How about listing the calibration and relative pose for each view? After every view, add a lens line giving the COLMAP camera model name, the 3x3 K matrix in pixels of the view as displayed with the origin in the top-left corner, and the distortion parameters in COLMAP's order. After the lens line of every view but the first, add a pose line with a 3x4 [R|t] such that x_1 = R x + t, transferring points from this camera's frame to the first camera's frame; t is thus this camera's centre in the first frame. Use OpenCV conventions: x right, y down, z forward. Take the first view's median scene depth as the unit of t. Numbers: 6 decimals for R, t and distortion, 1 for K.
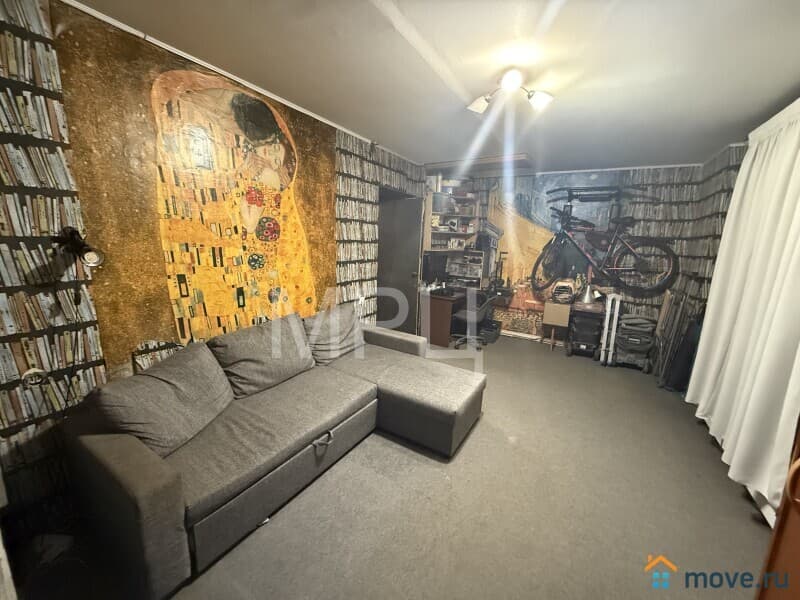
lens RADIAL K [[319.4, 0, 398.8], [0, 319.4, 300.3], [0, 0, 1]] dist [0.003545, 0.000151]
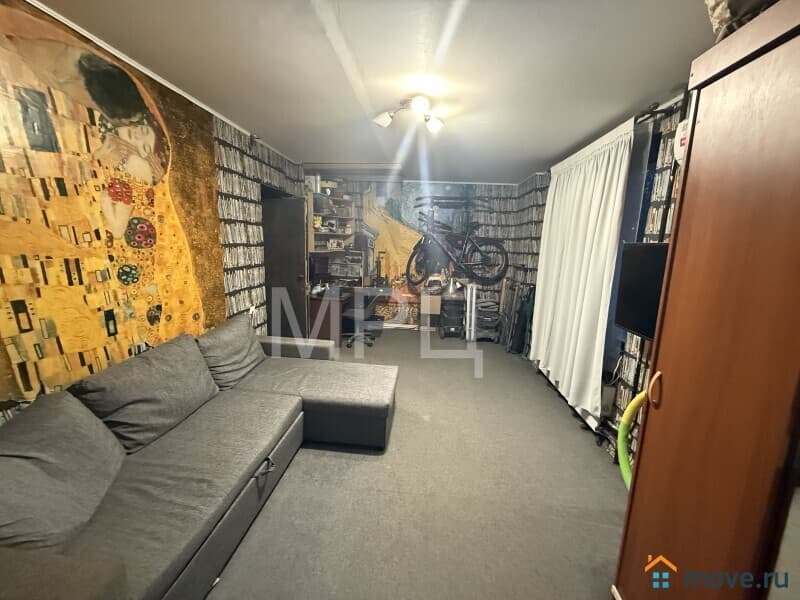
lens RADIAL K [[319.4, 0, 399.3], [0, 319.4, 300.1], [0, 0, 1]] dist [0.003545, 0.000151]
pose [[0.895761, -0.088672, 0.435603, -0.191012], [0.085460, 0.995976, 0.027003, -0.022937], [-0.436244, 0.013038, 0.899734, 0.010292]]
